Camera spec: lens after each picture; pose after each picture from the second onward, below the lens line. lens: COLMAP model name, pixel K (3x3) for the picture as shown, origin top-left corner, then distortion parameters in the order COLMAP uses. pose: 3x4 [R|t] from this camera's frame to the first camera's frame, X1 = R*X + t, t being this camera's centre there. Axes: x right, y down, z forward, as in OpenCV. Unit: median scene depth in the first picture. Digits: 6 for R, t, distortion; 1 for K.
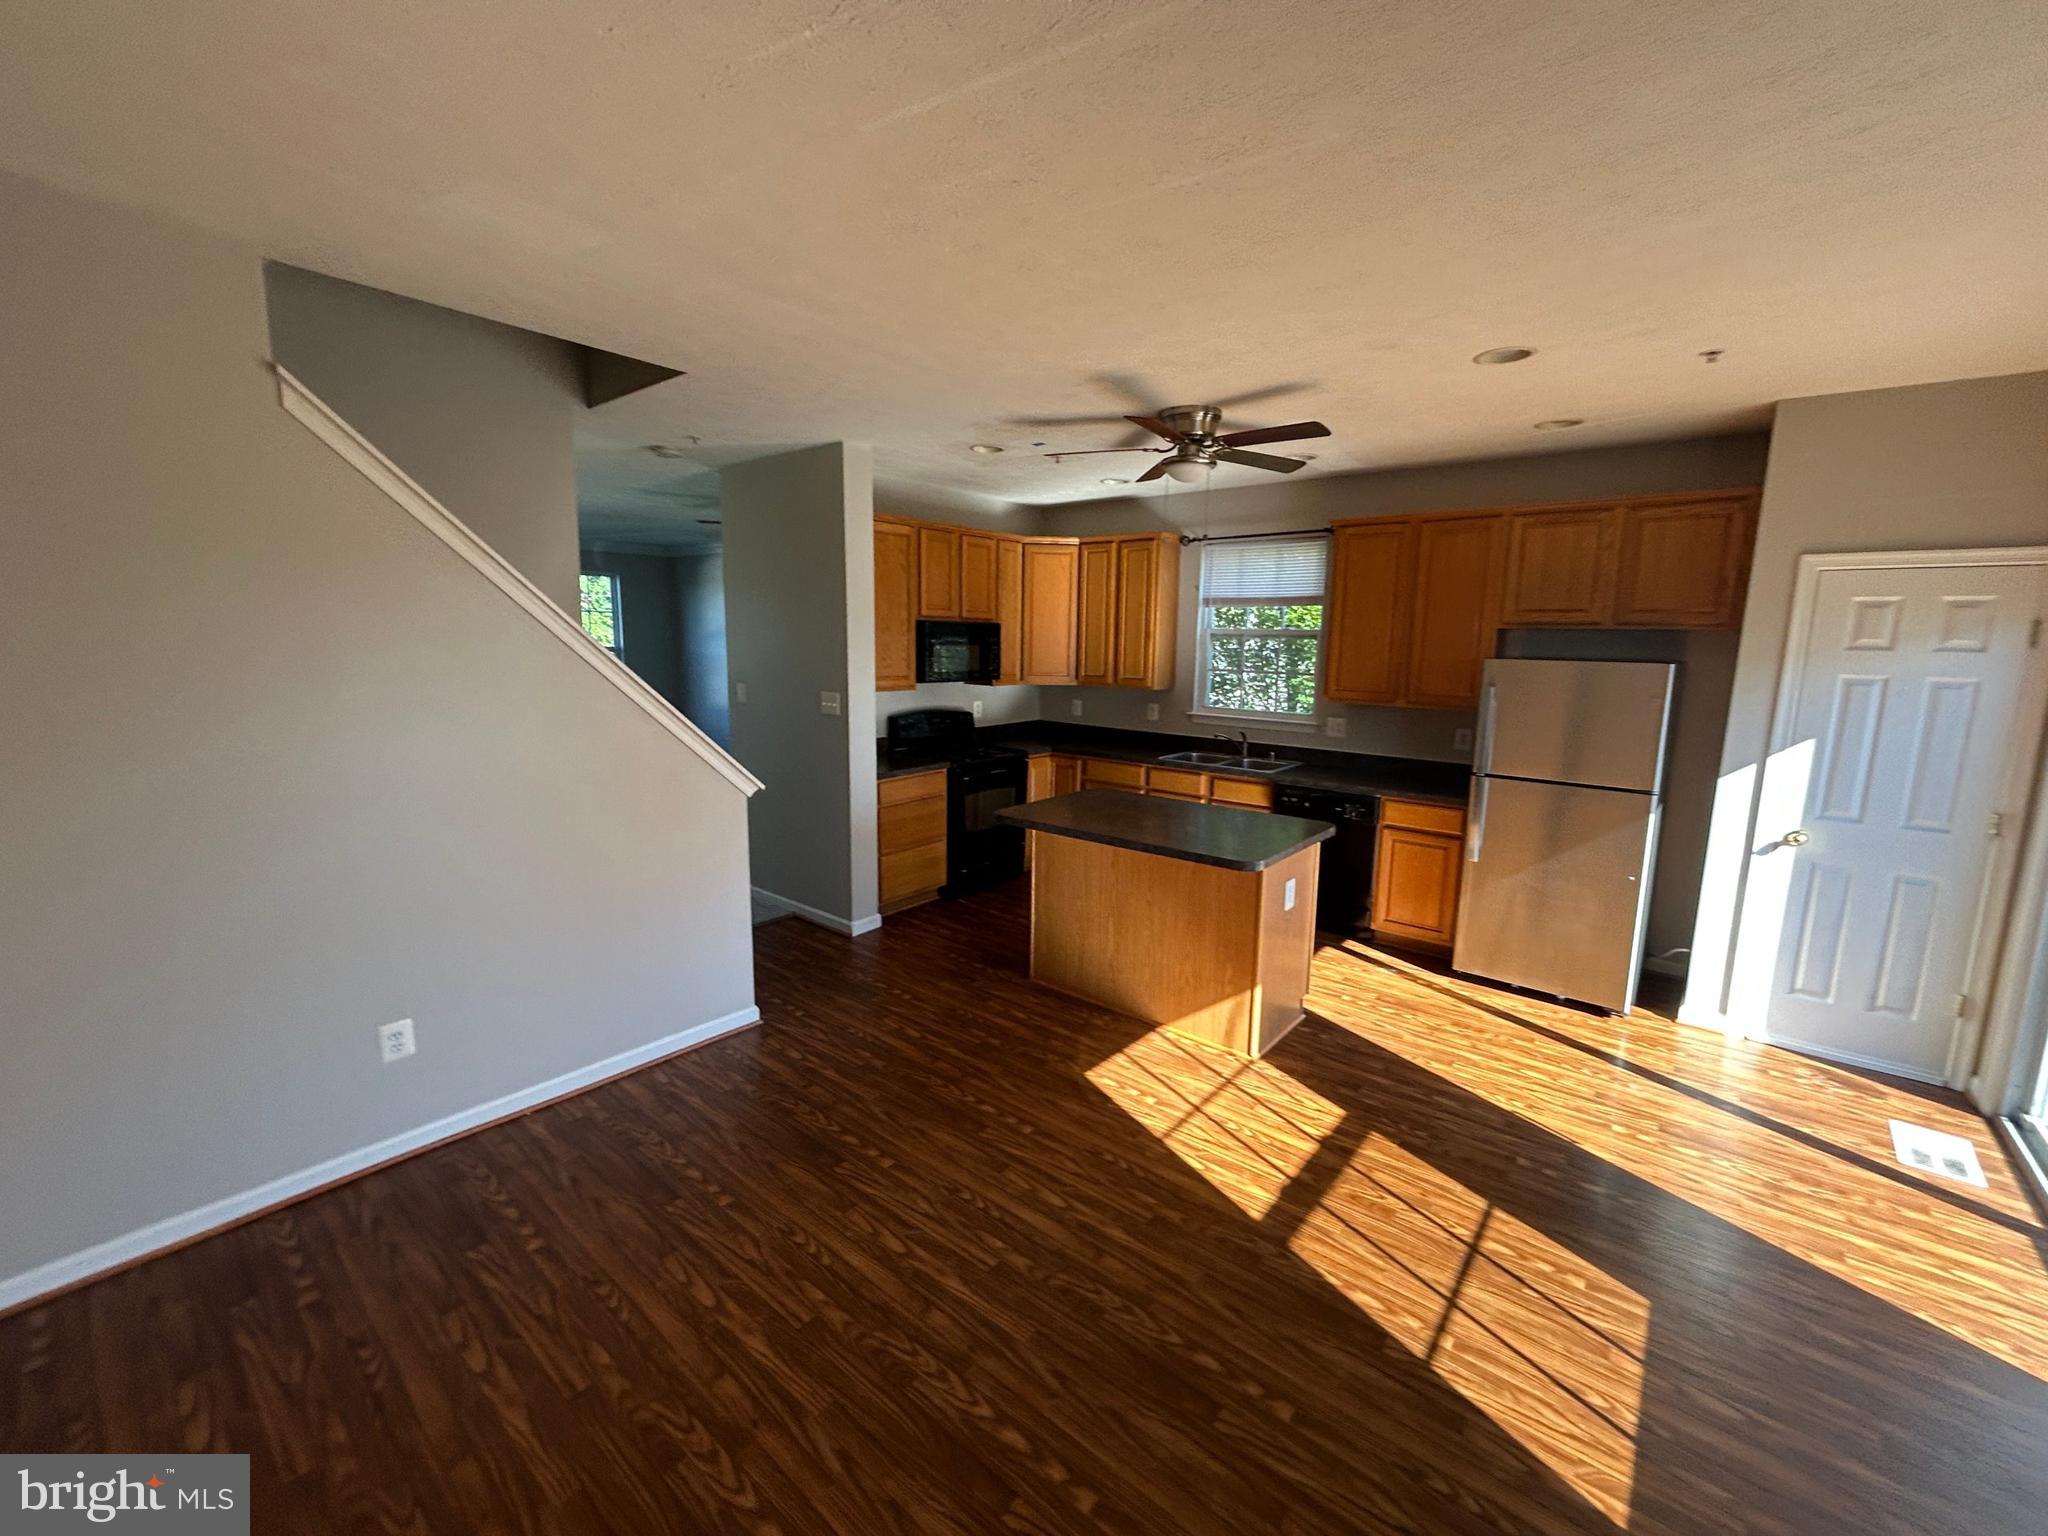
lens RADIAL K [[826.9, 0, 1019.0], [0, 826.9, 762.9], [0, 0, 1]] dist [-0.000037, -0.000048]
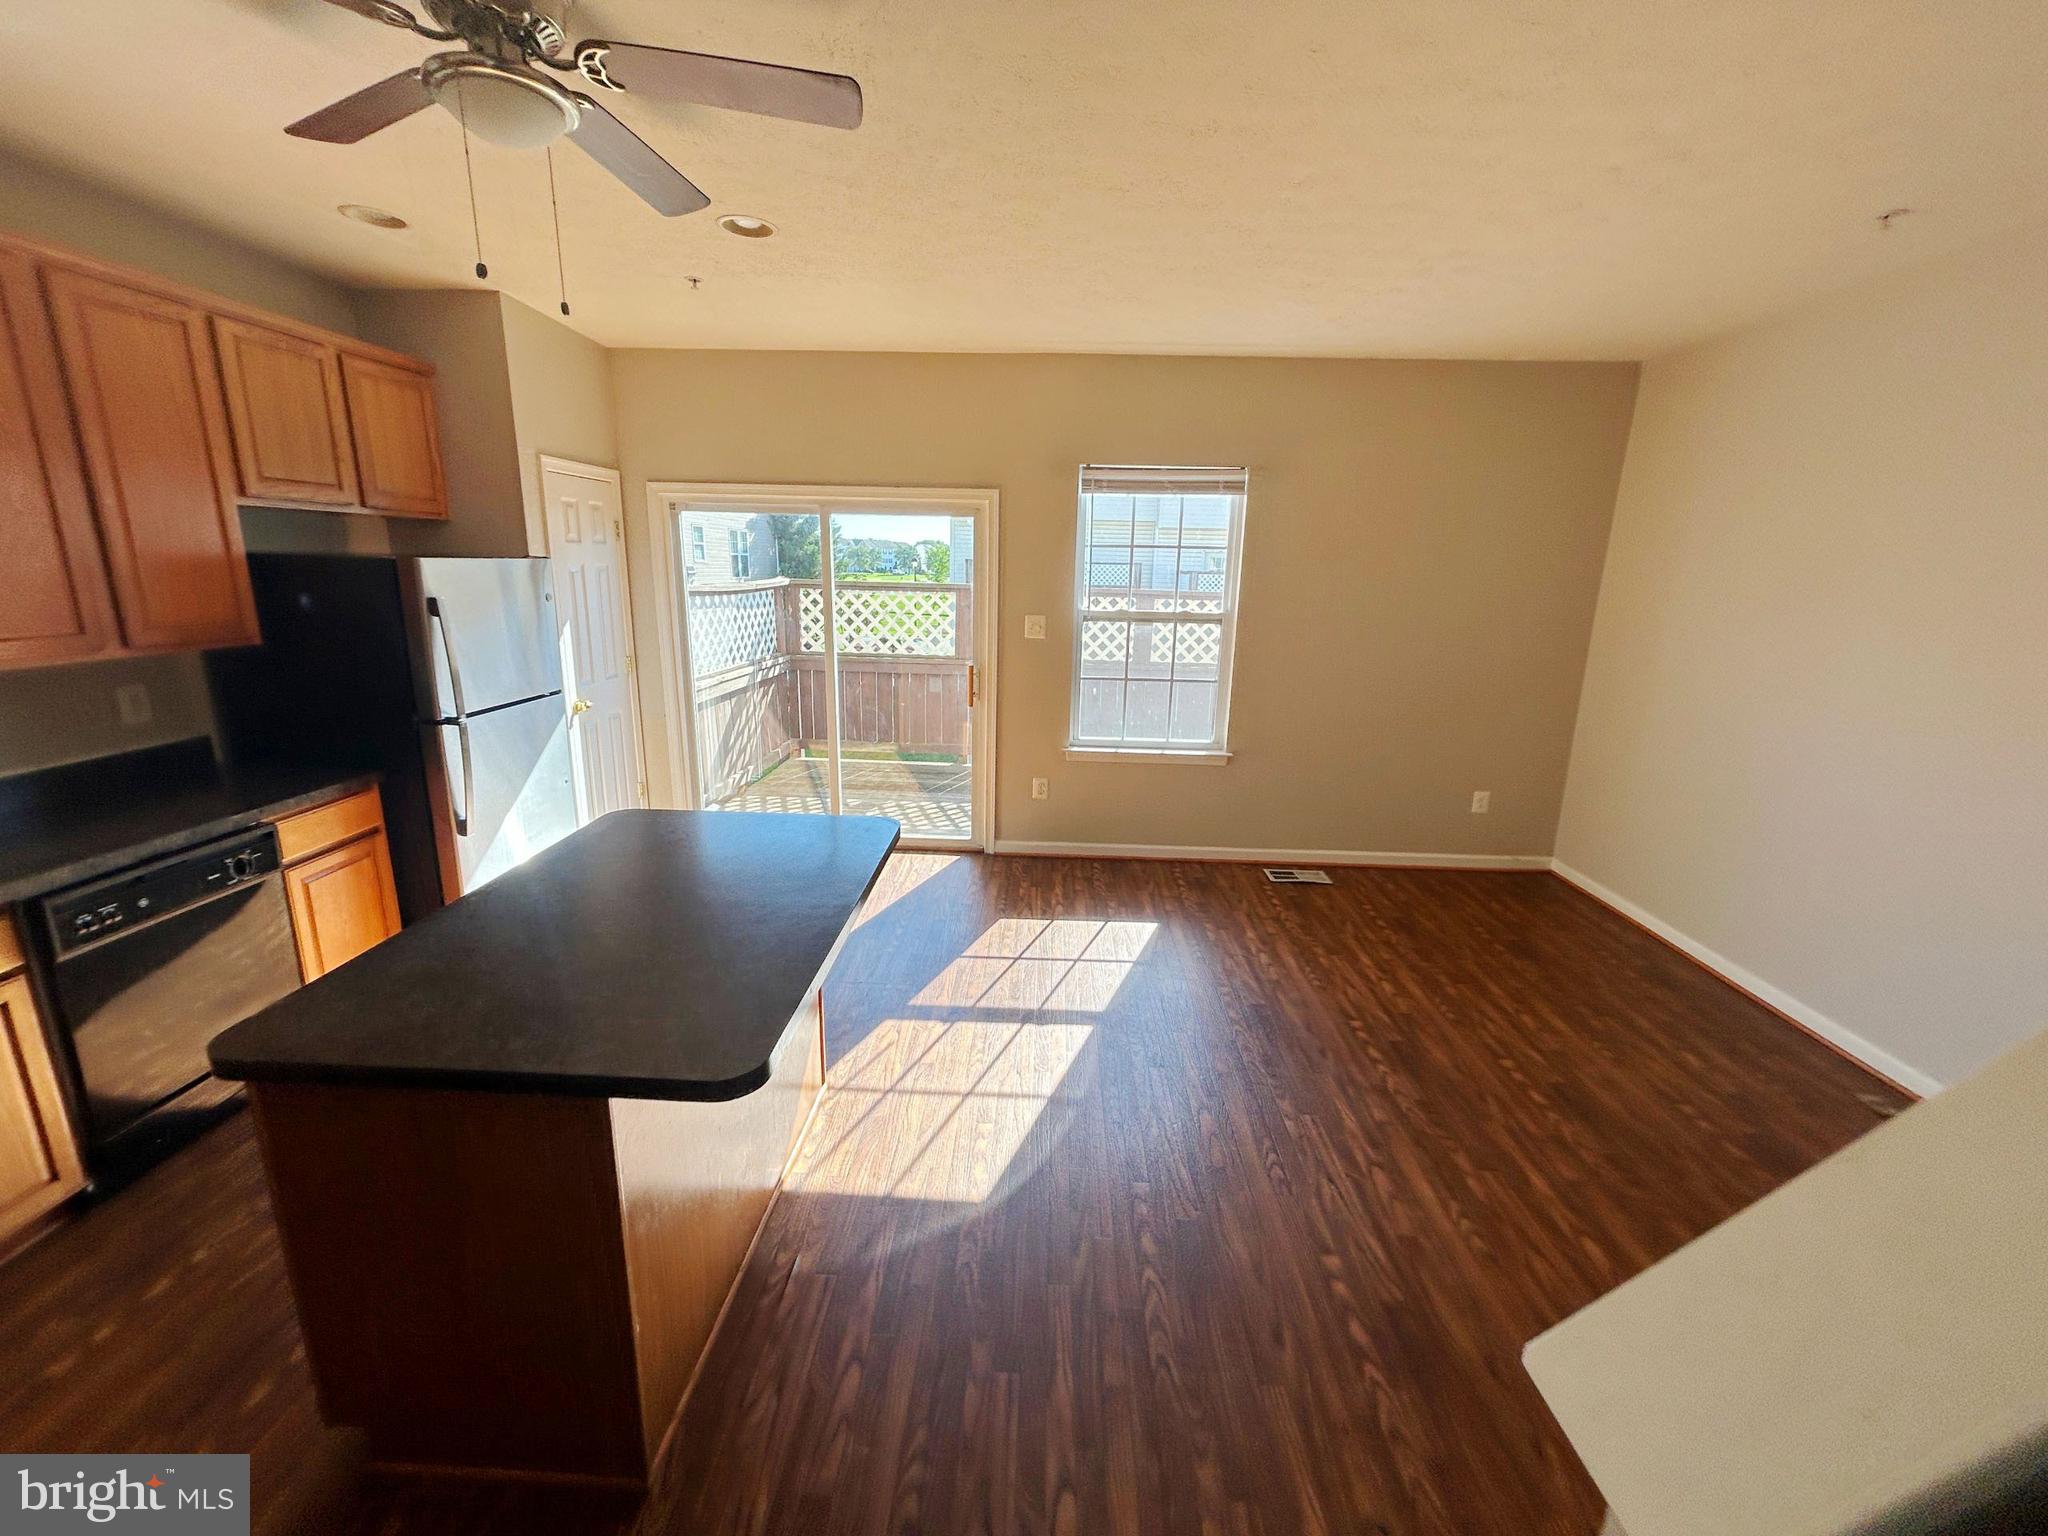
lens RADIAL K [[826.9, 0, 1019.0], [0, 826.9, 762.9], [0, 0, 1]] dist [-0.000037, -0.000048]
pose [[-0.611403, -0.221709, 0.759626, -0.468767], [0.089657, 0.934359, 0.344870, -0.241519], [-0.786224, 0.278960, -0.551392, 1.544321]]
